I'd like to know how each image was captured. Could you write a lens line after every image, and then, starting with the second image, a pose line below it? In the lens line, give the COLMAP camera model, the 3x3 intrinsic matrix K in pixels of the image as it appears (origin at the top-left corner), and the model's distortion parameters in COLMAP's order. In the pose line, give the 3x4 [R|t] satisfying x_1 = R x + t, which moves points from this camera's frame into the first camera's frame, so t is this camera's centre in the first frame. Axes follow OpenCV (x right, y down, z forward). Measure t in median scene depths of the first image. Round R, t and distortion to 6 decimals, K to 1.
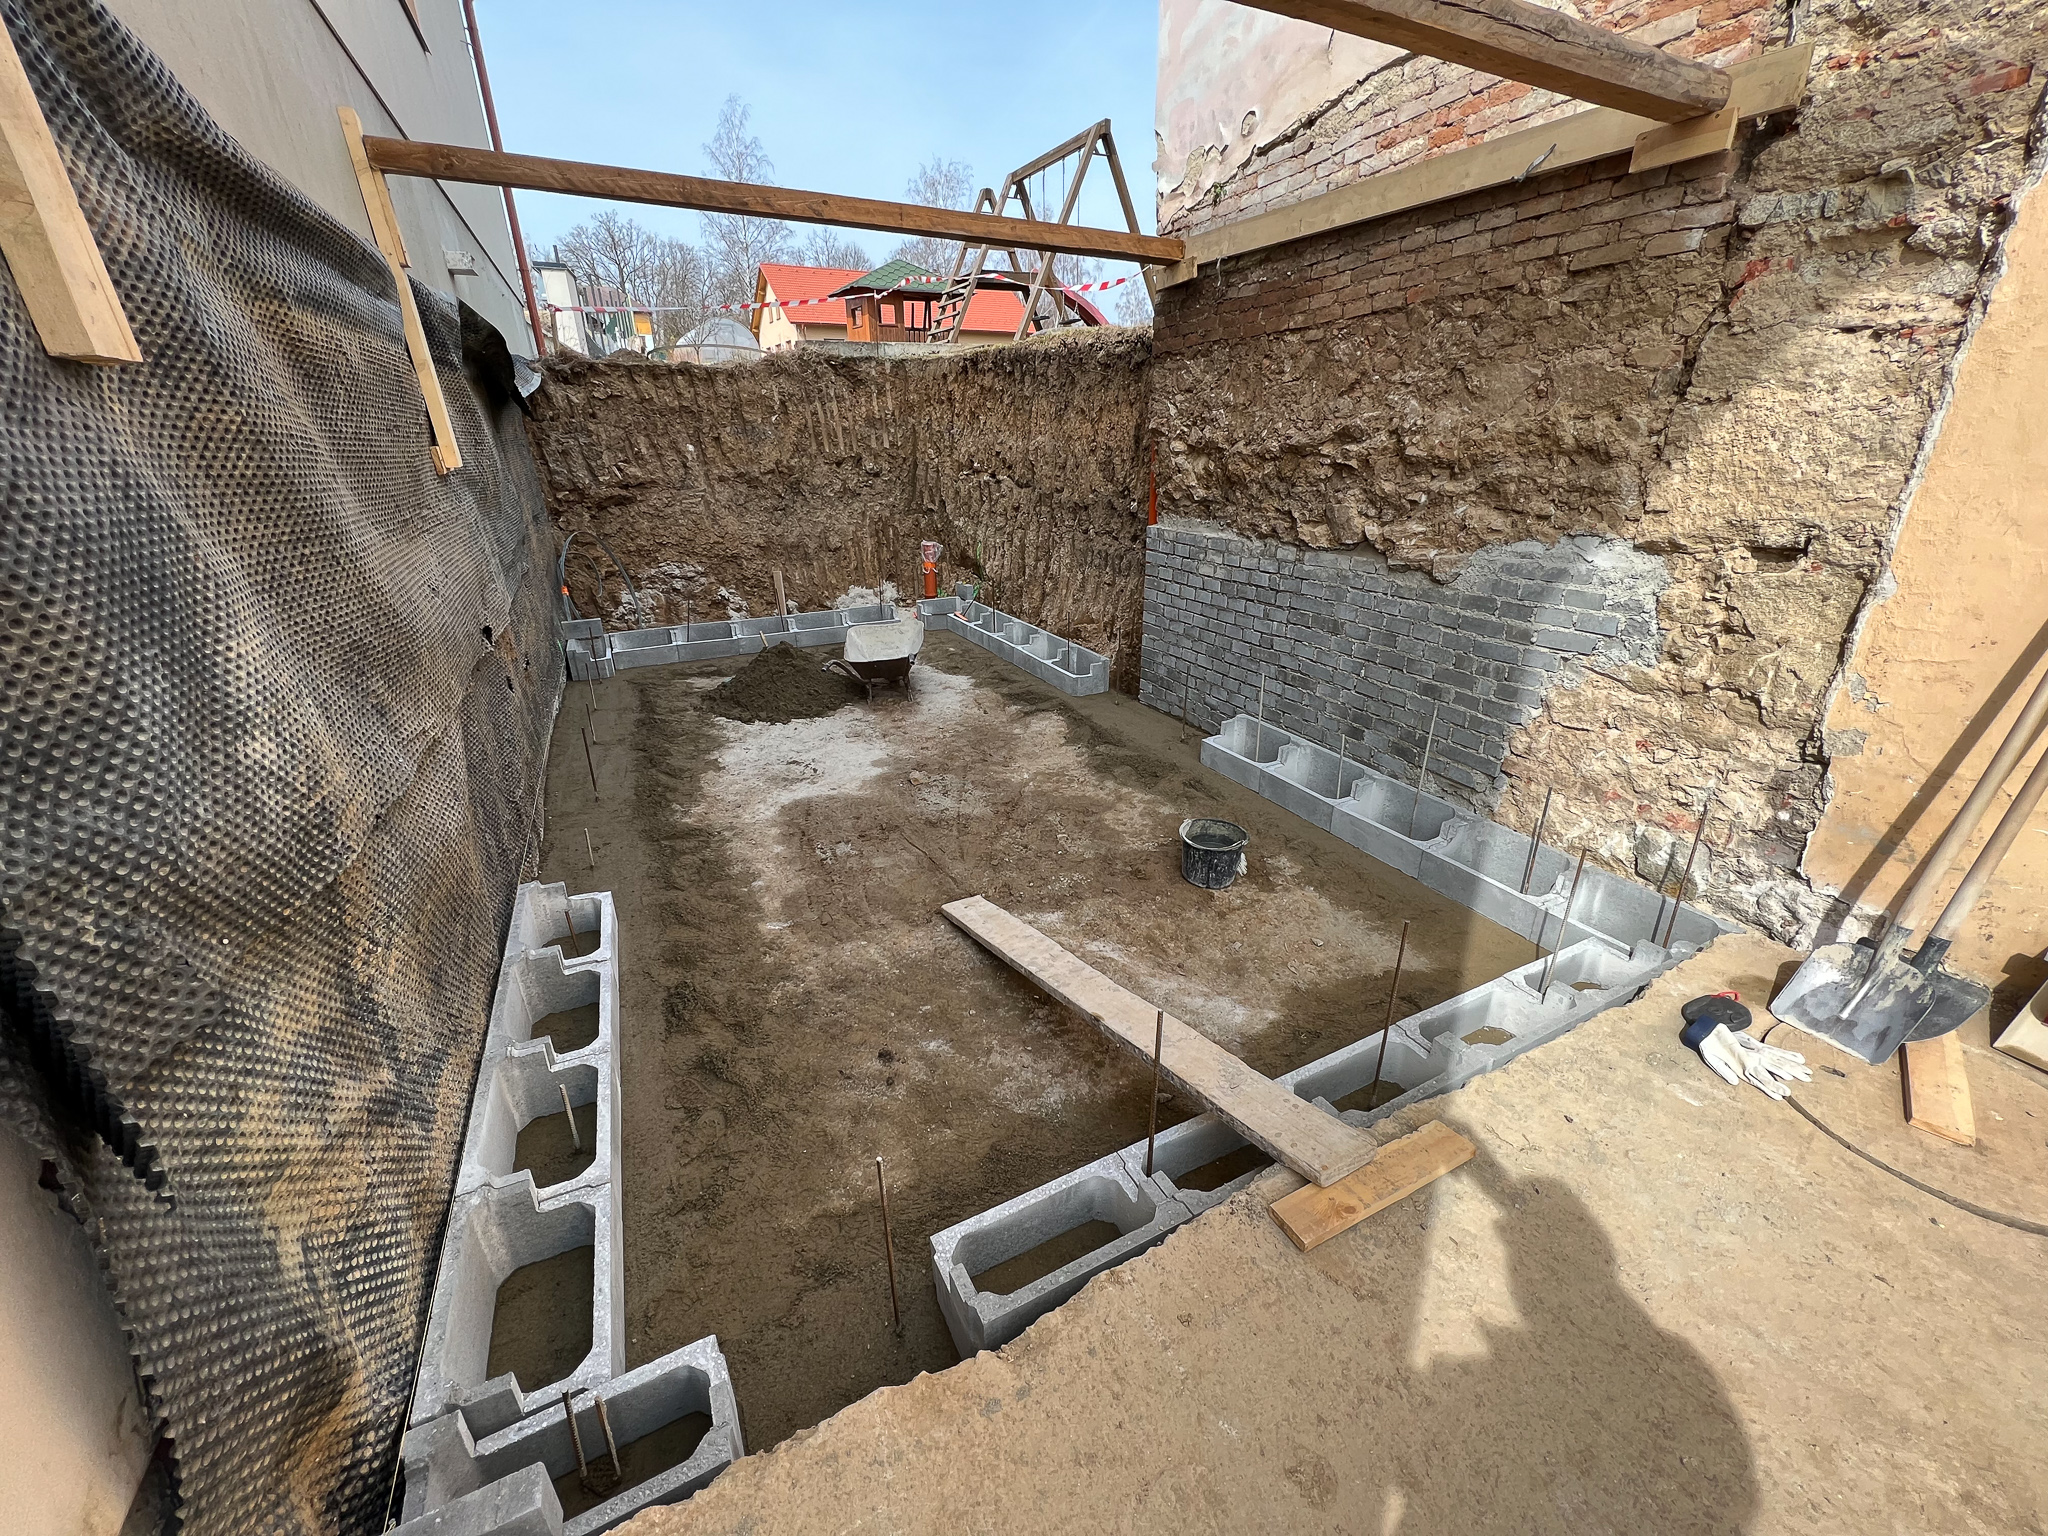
lens RADIAL K [[814.2, 0, 1022.2], [0, 814.2, 763.8], [0, 0, 1]] dist [-0.001431, 0.000432]
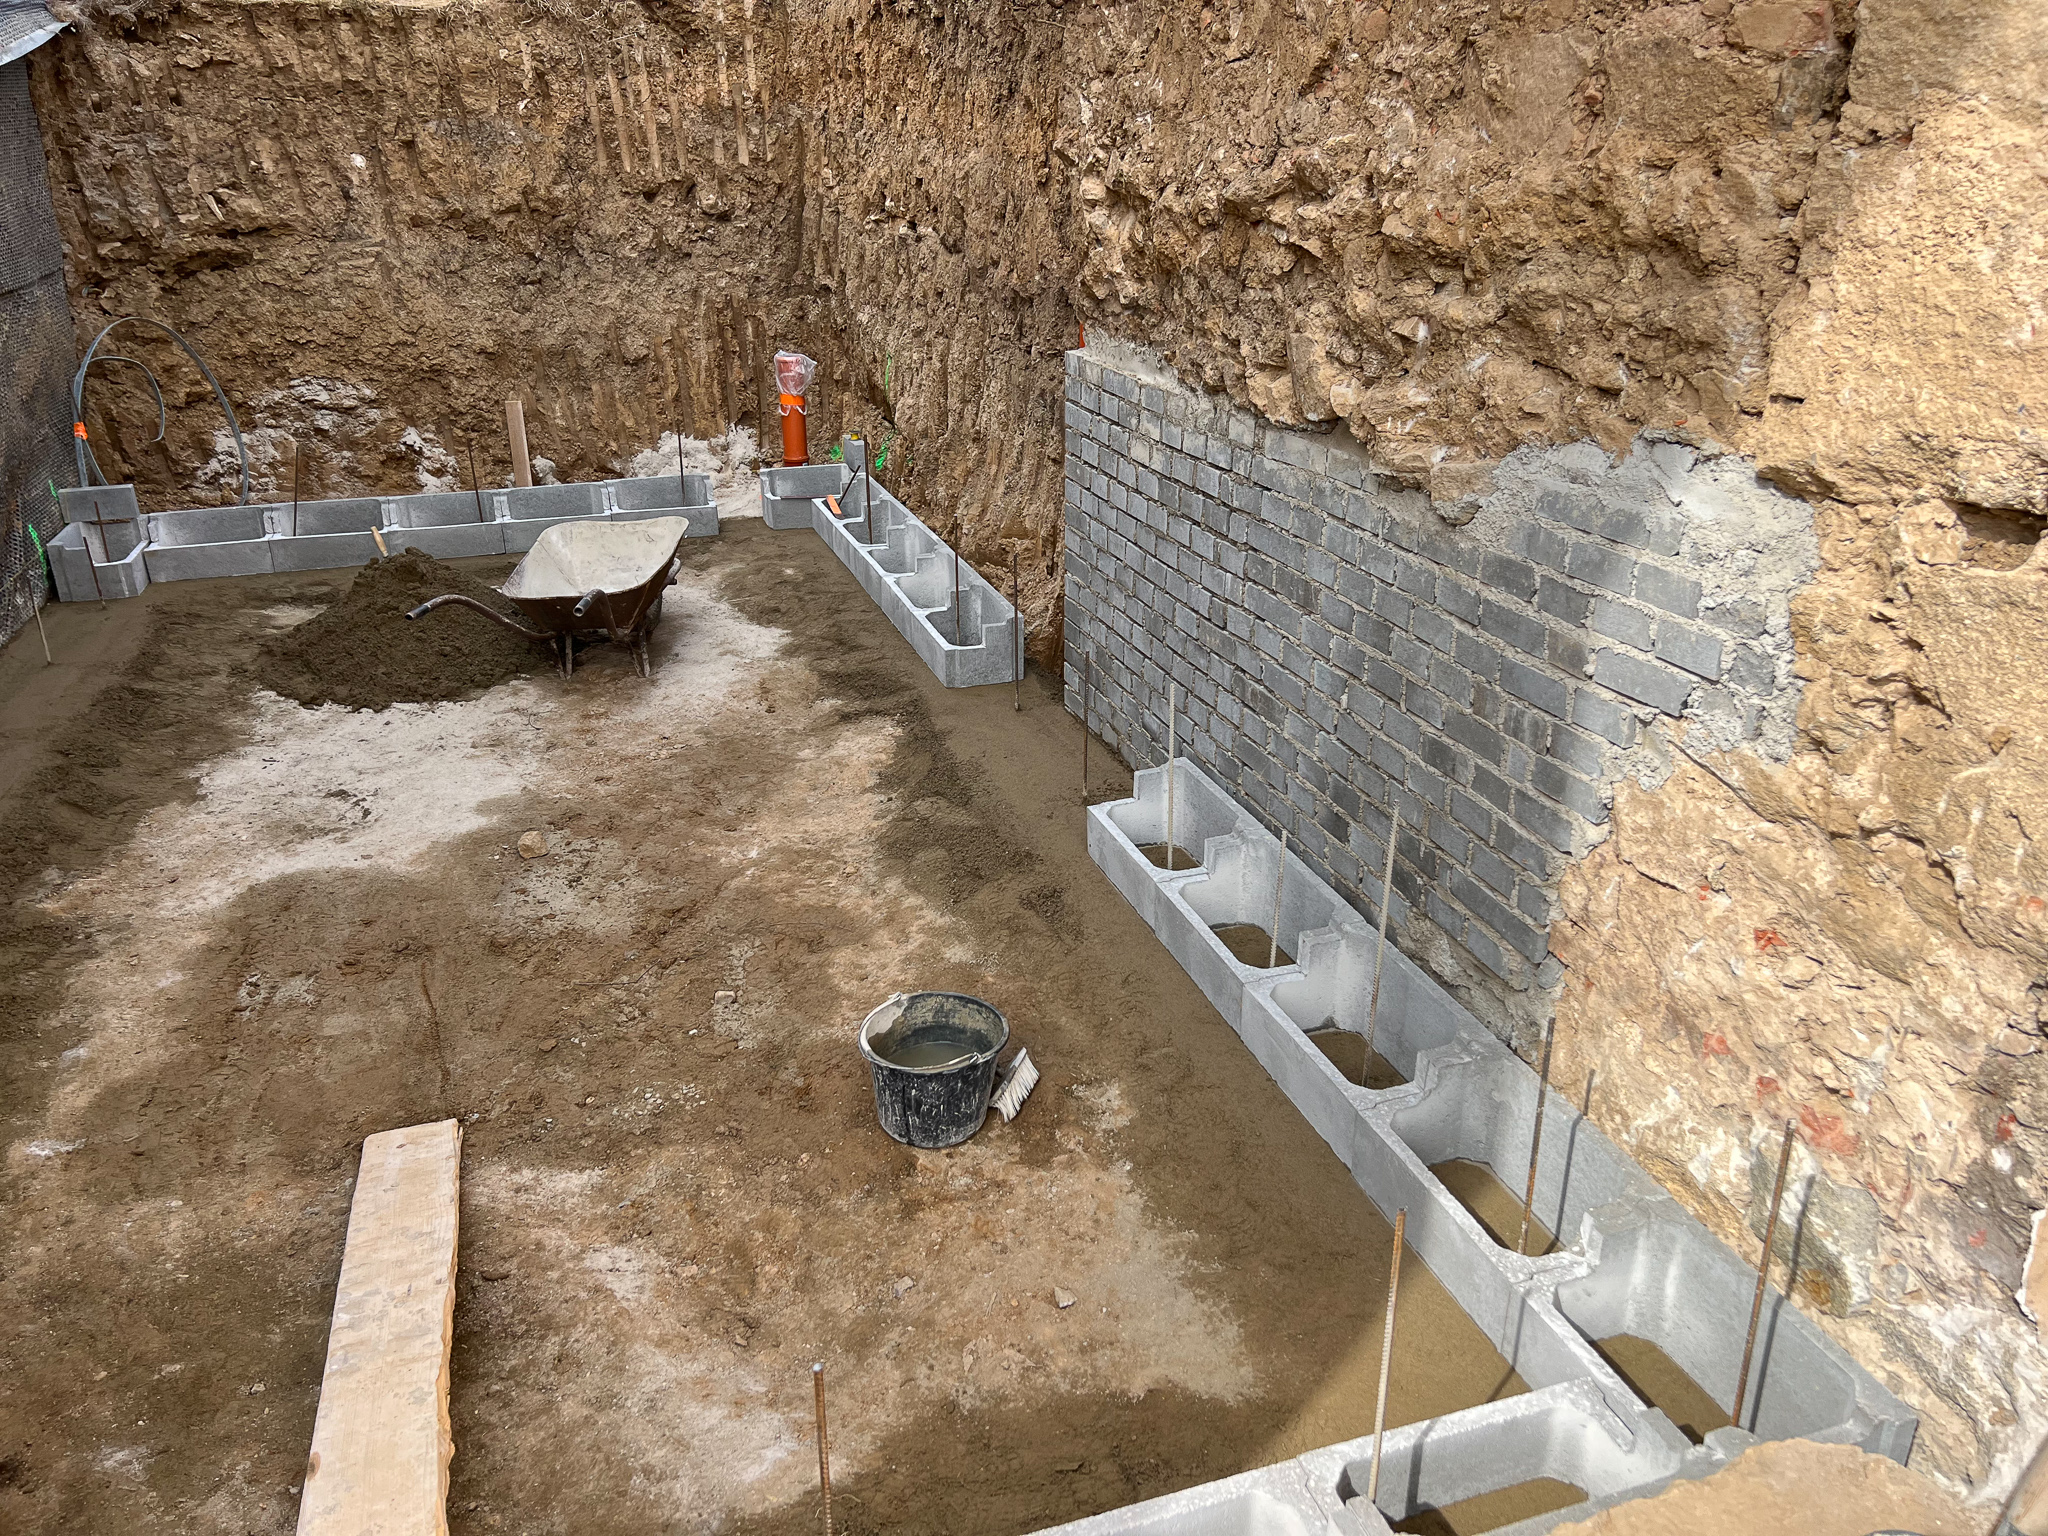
lens RADIAL K [[1537.7, 0, 1026.8], [0, 1537.7, 779.9], [0, 0, 1]] dist [0.042323, -0.045032]
pose [[0.989630, 0.061888, -0.129626, 0.311532], [-0.059252, 0.997952, 0.024101, -0.067314], [0.130852, -0.016170, 0.991270, 0.094187]]
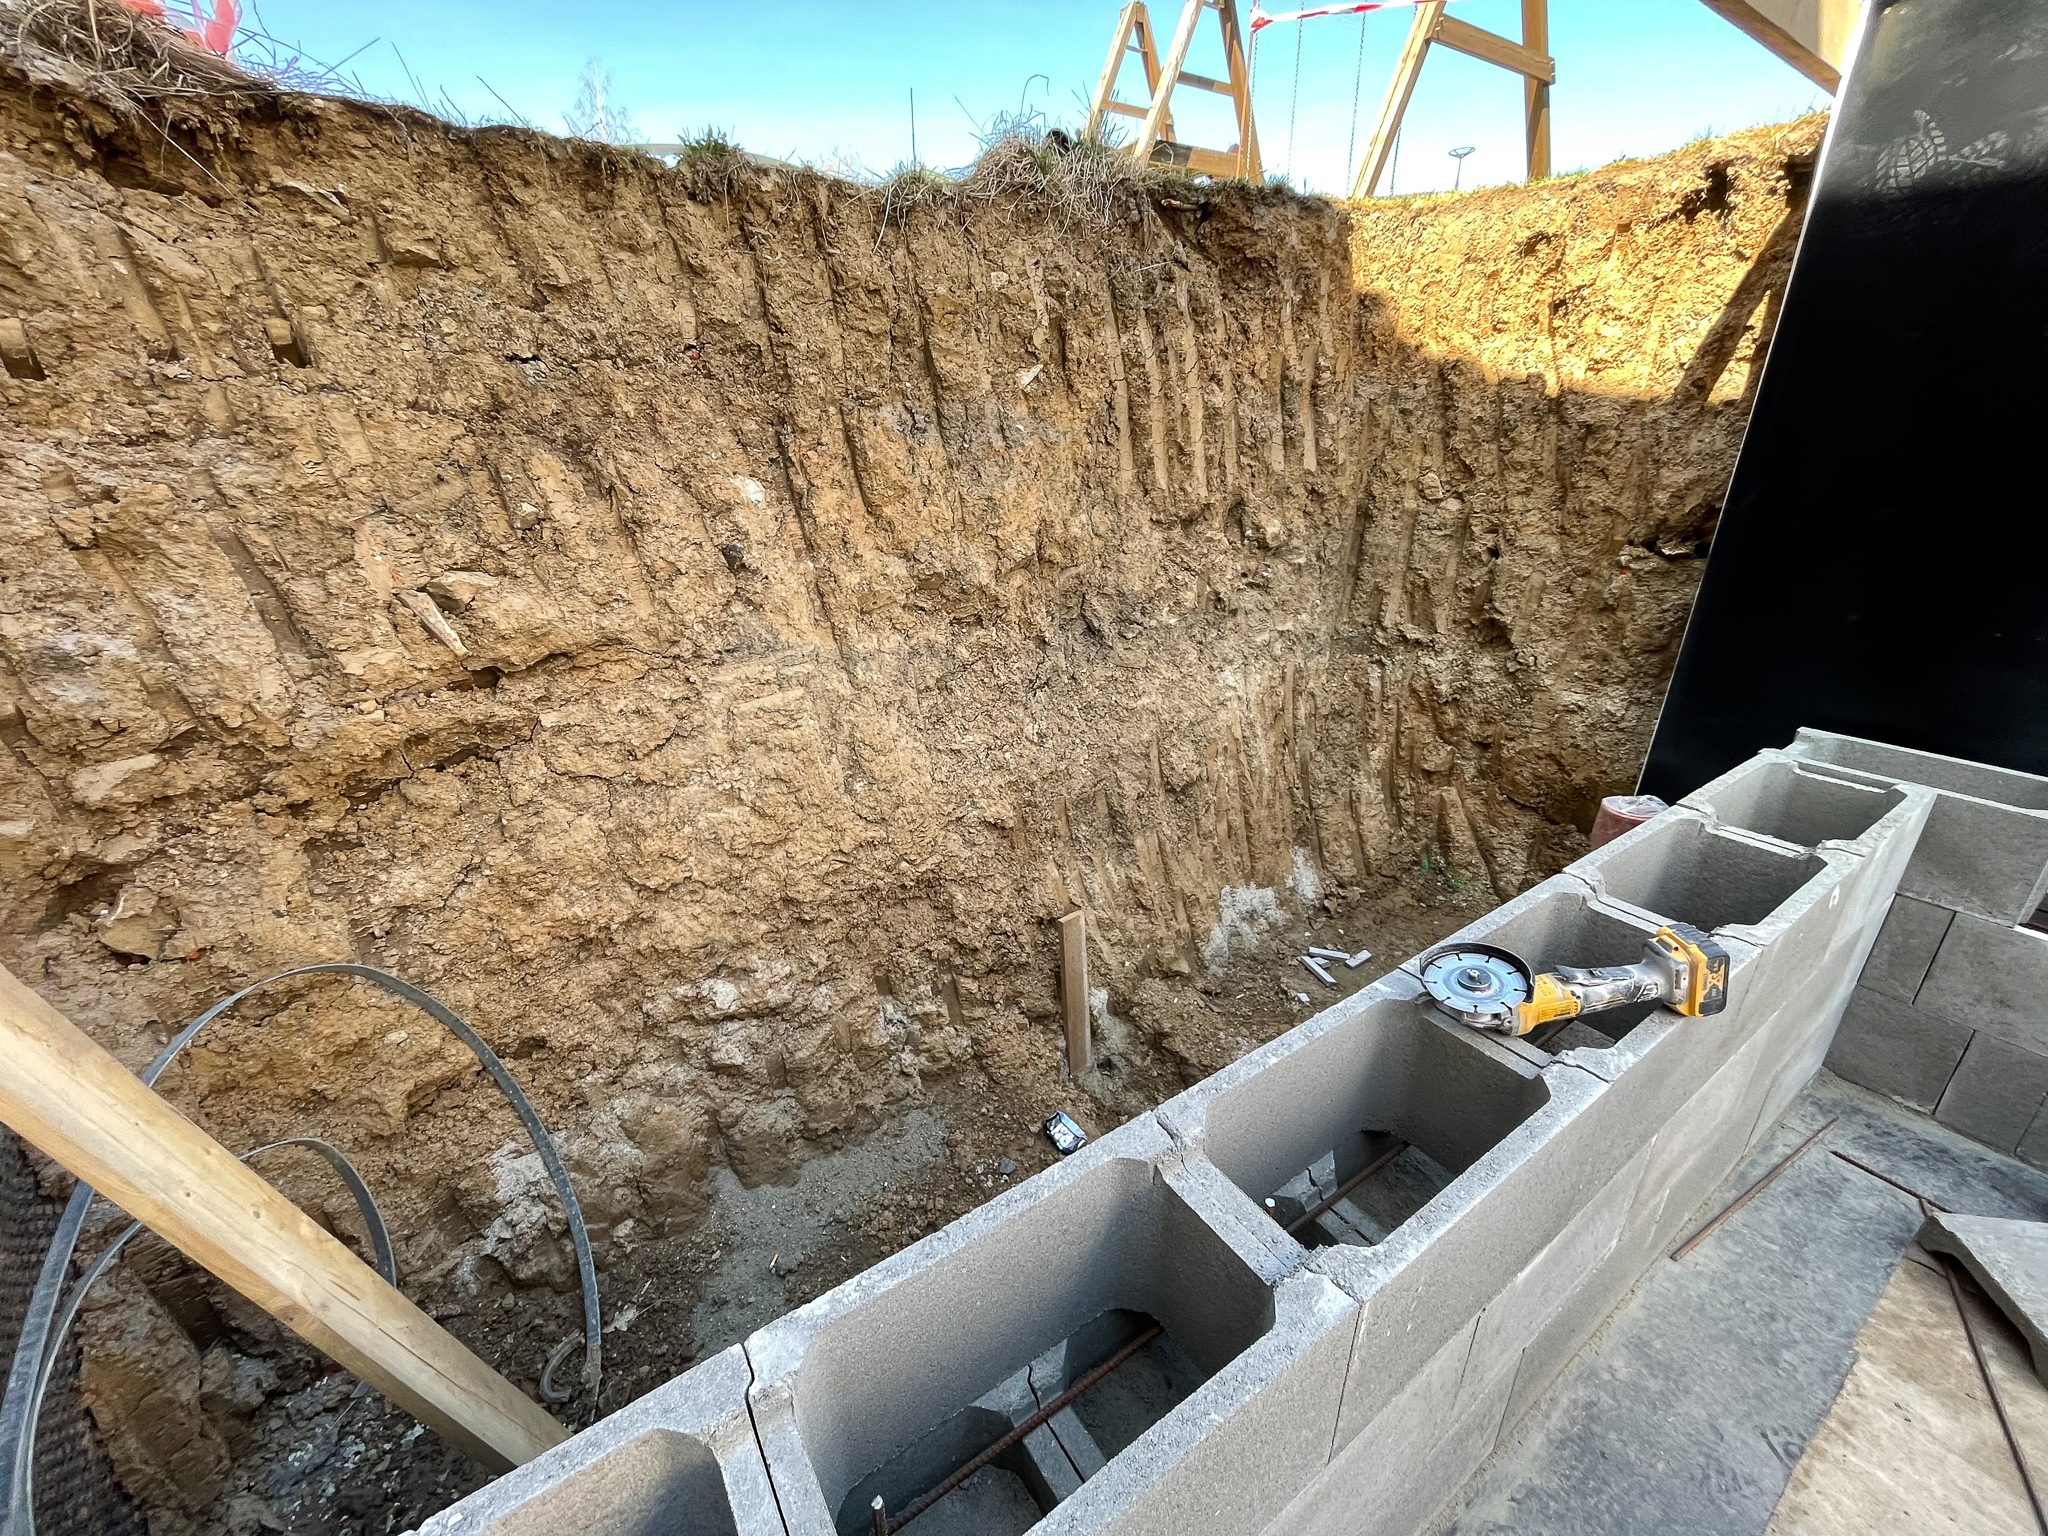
lens RADIAL K [[831.9, 0, 1029.8], [0, 831.9, 767.7], [0, 0, 1]] dist [-0.000551, 0.000904]
pose [[0.992324, -0.055885, 0.110320, -0.630175], [0.056000, 0.998429, 0.002053, -0.529230], [-0.110261, 0.004141, 0.993894, 1.304463]]
